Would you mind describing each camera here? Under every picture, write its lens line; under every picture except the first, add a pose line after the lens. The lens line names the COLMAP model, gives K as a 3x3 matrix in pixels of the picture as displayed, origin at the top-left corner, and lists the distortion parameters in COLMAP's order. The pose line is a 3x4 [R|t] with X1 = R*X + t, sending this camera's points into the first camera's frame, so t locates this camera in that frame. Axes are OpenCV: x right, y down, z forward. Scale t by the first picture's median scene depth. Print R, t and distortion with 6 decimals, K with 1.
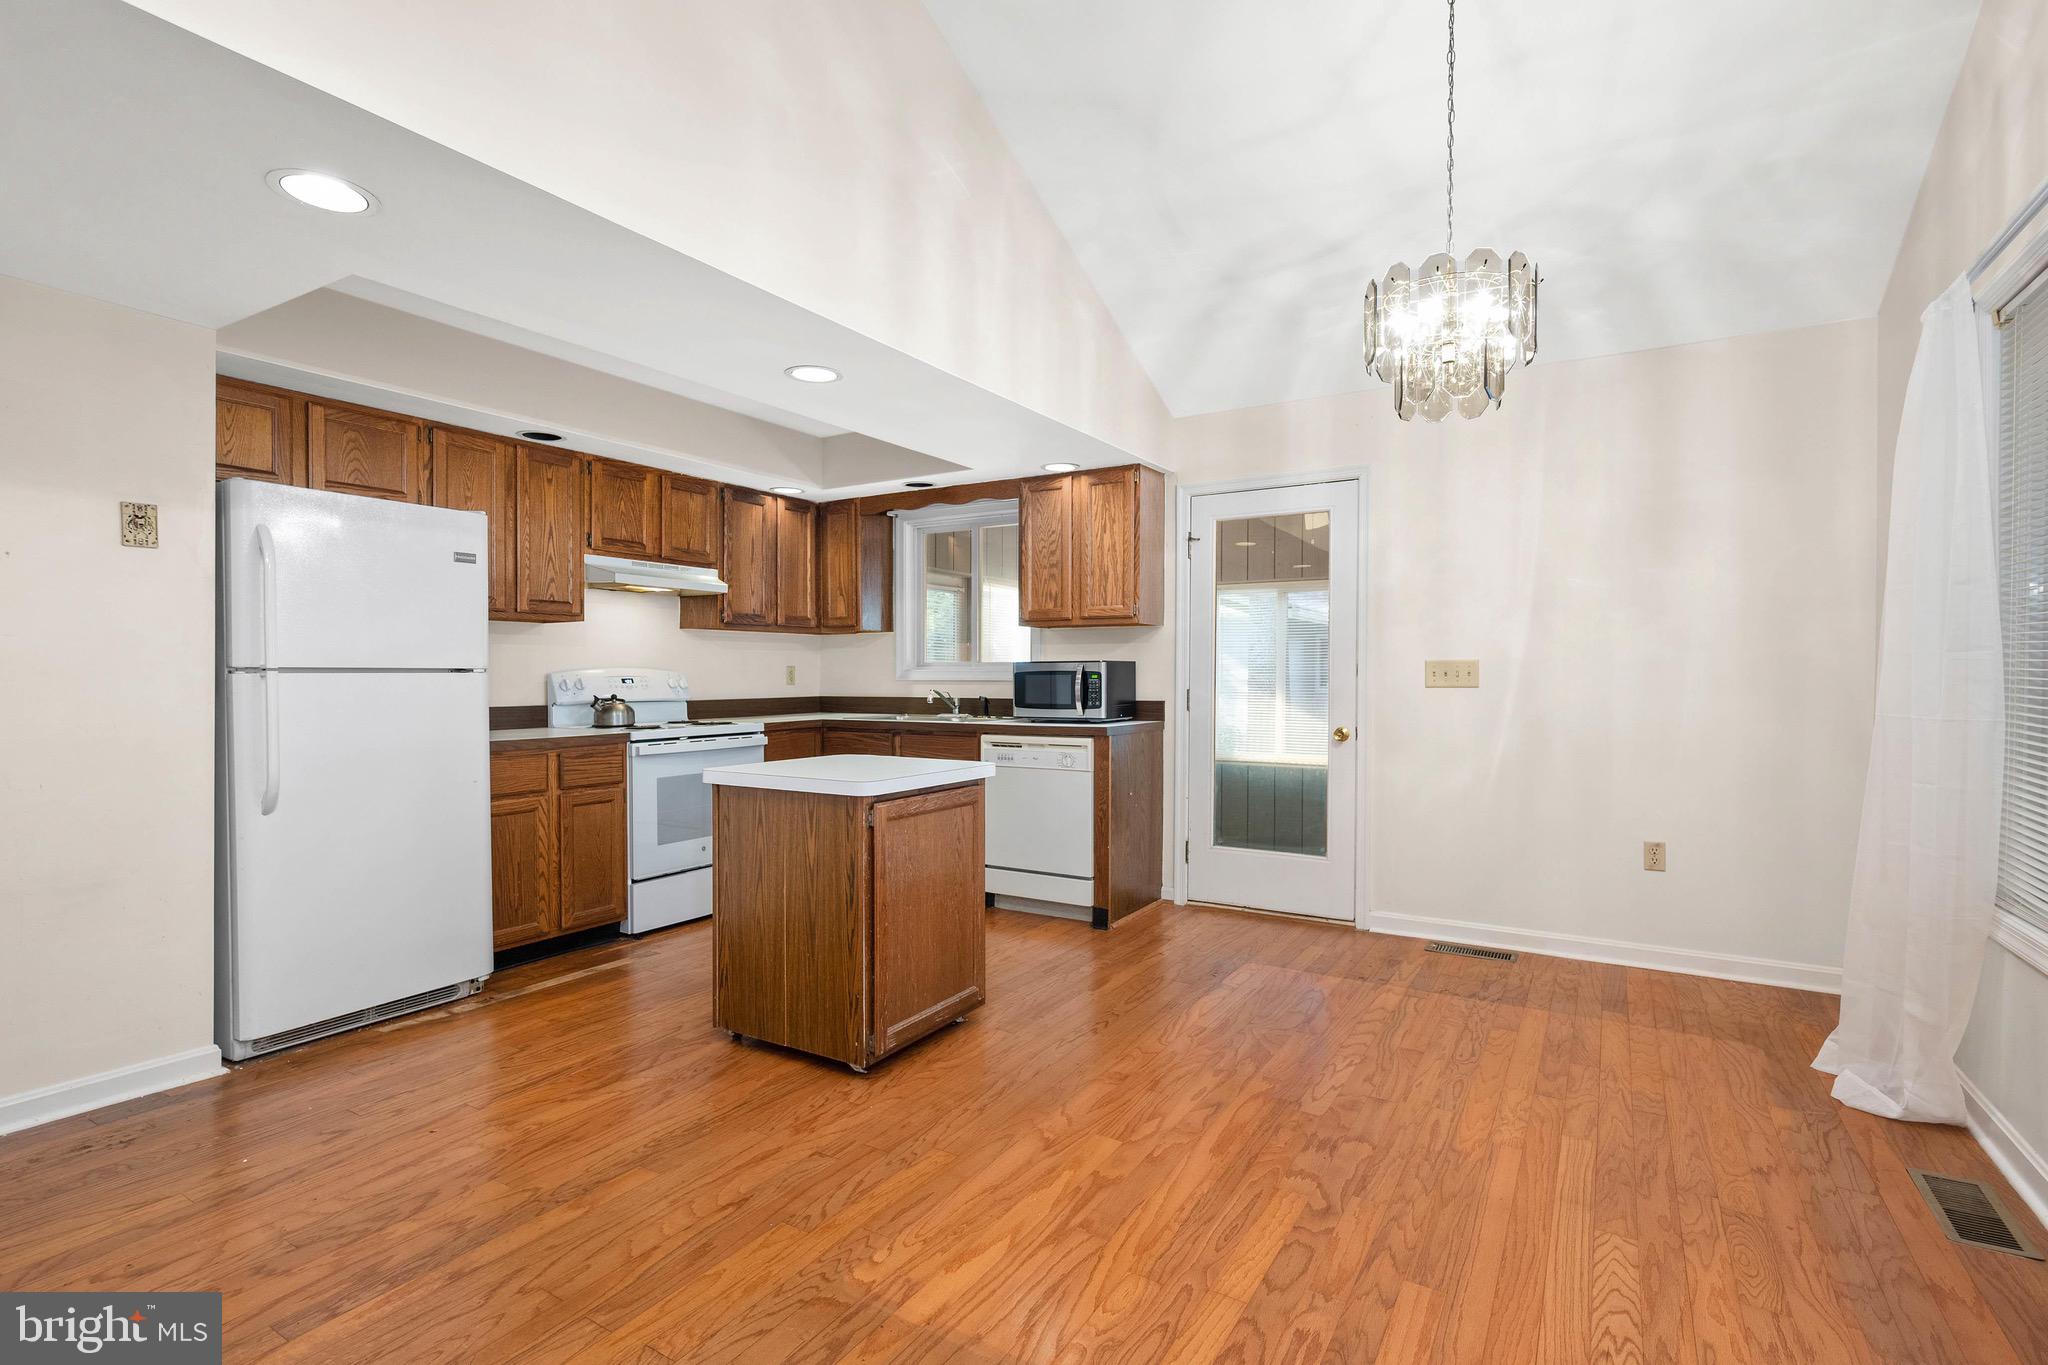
lens RADIAL K [[970.1, 0, 1061.5], [0, 970.1, 687.0], [0, 0, 1]] dist [0.001136, -0.000174]
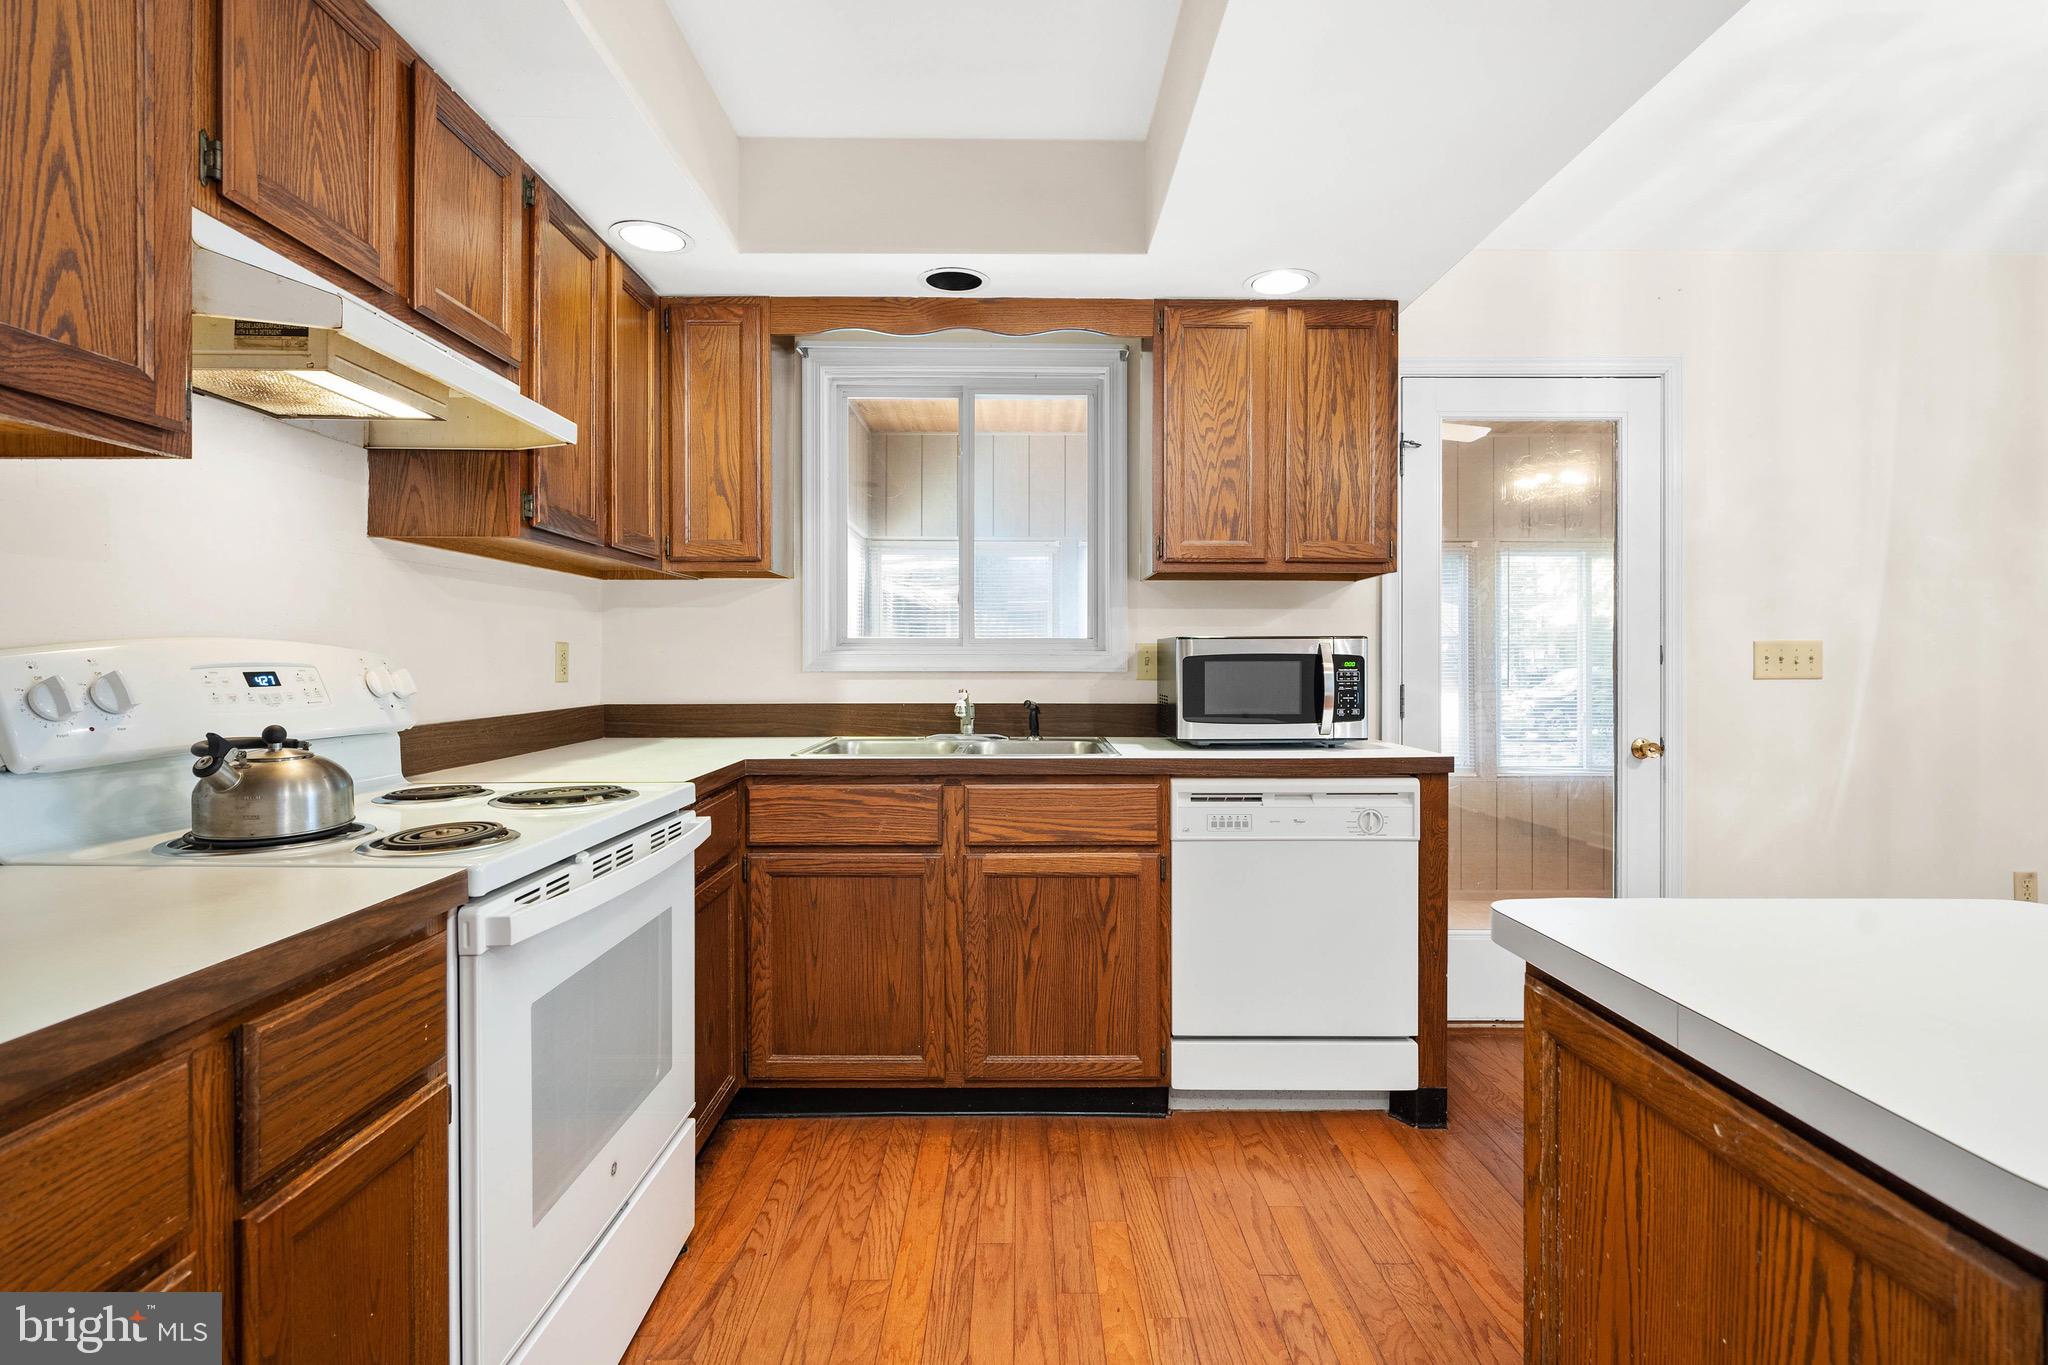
lens RADIAL K [[945.8, 0, 1020.7], [0, 945.8, 668.5], [0, 0, 1]] dist [0.001145, 0.000062]
pose [[0.857599, -0.003336, 0.514307, -0.440460], [0.005812, 0.999978, -0.003205, -0.008137], [-0.514285, 0.005738, 0.857600, 0.676177]]
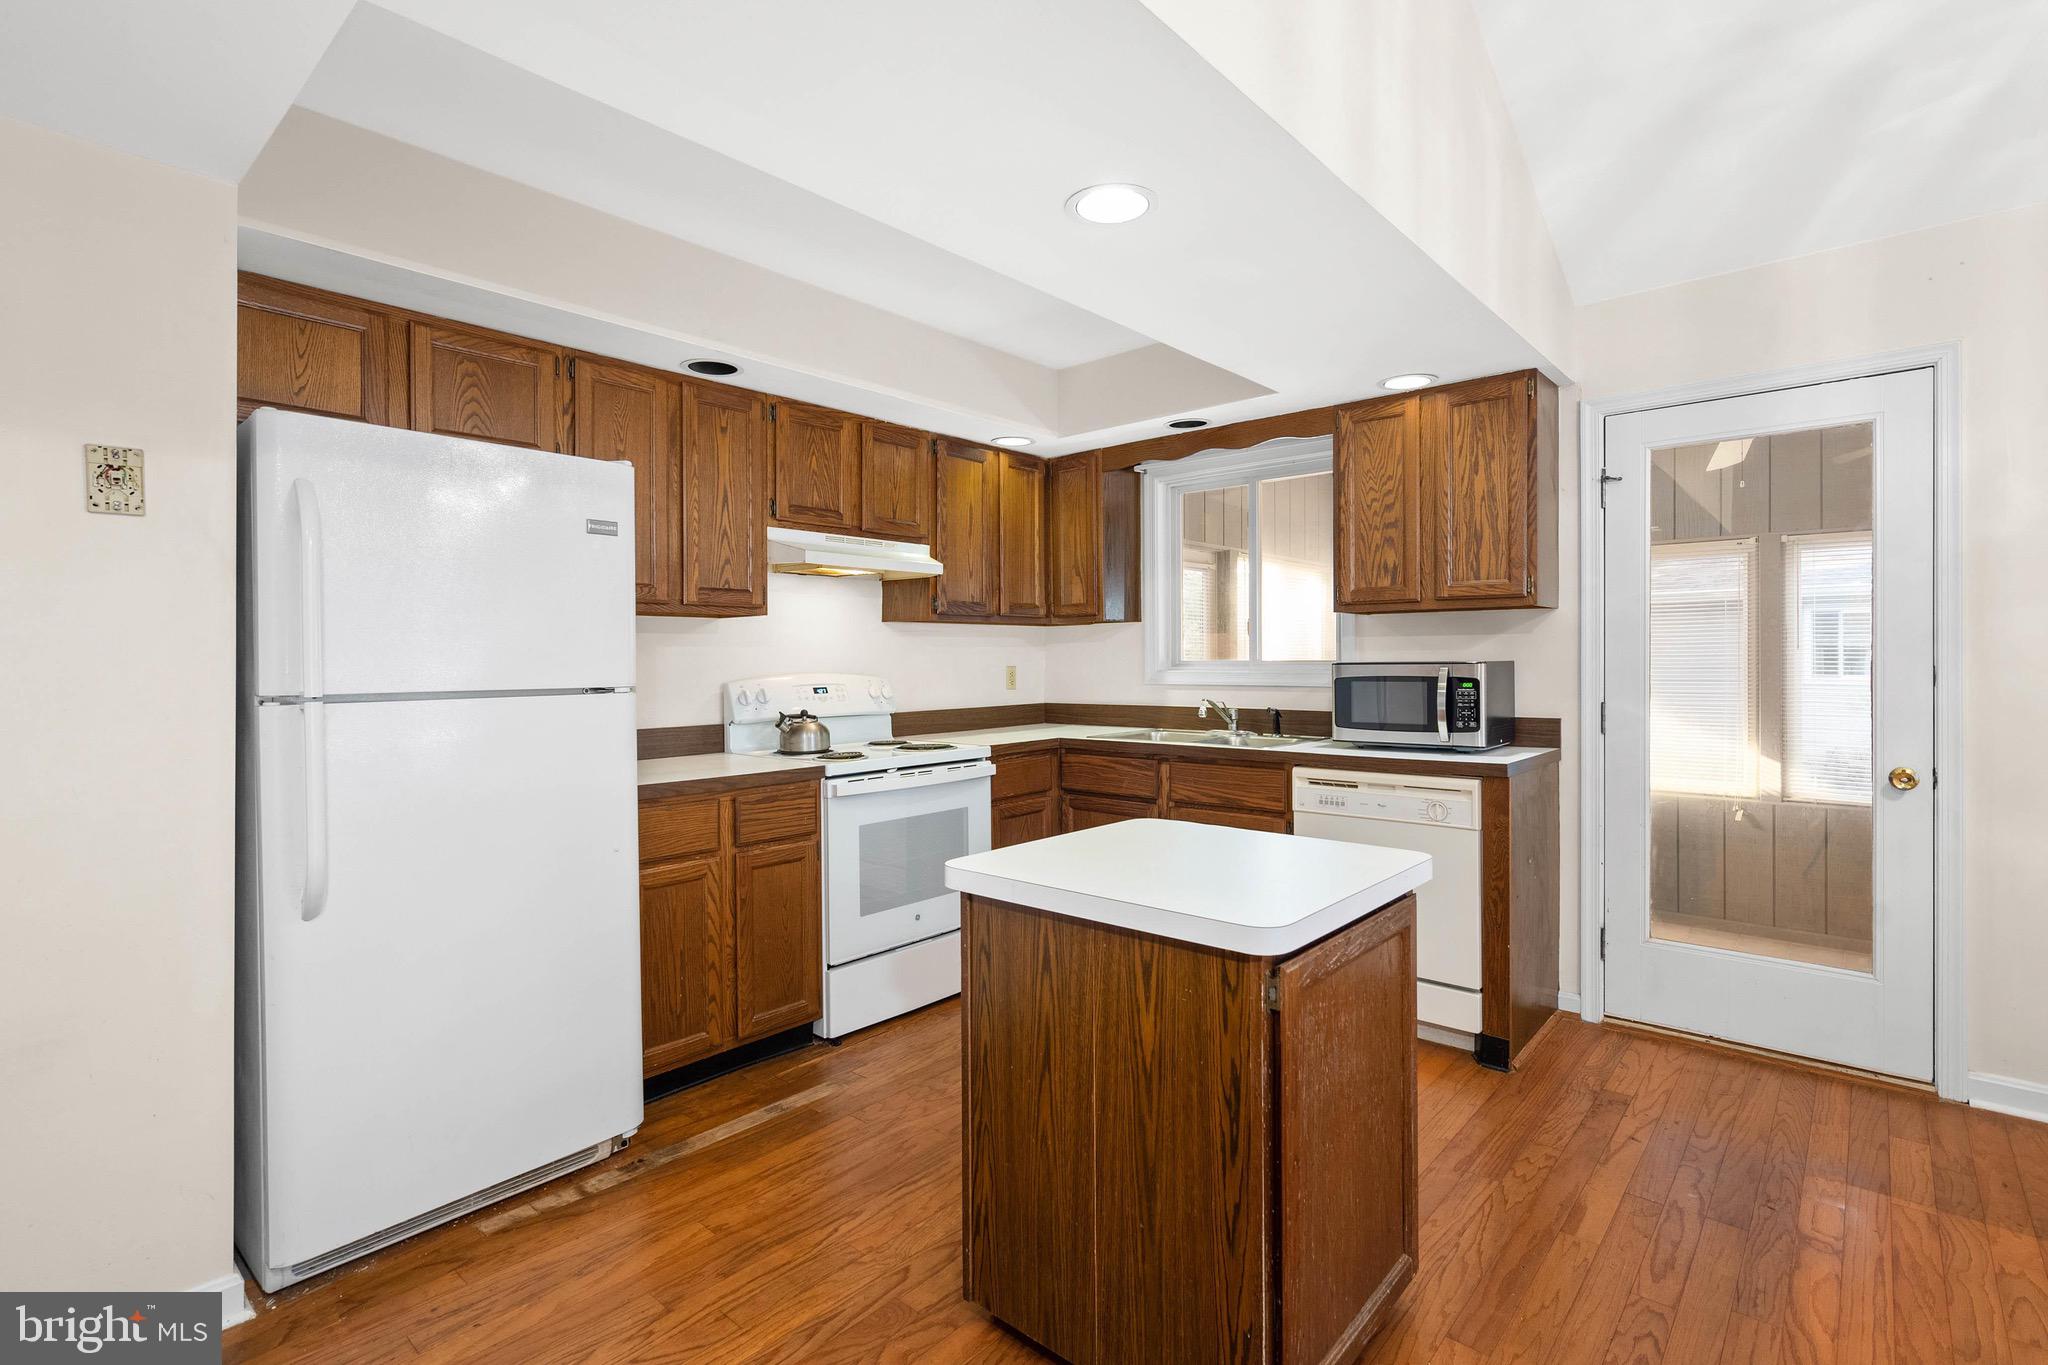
lens RADIAL K [[965.6, 0, 1053.0], [0, 965.6, 664.5], [0, 0, 1]] dist [0.000513, 0.000275]
pose [[0.983990, -0.005749, -0.178131, -0.140734], [0.004605, 0.999966, -0.006838, -0.023396], [0.178164, 0.005908, 0.983983, 0.303564]]
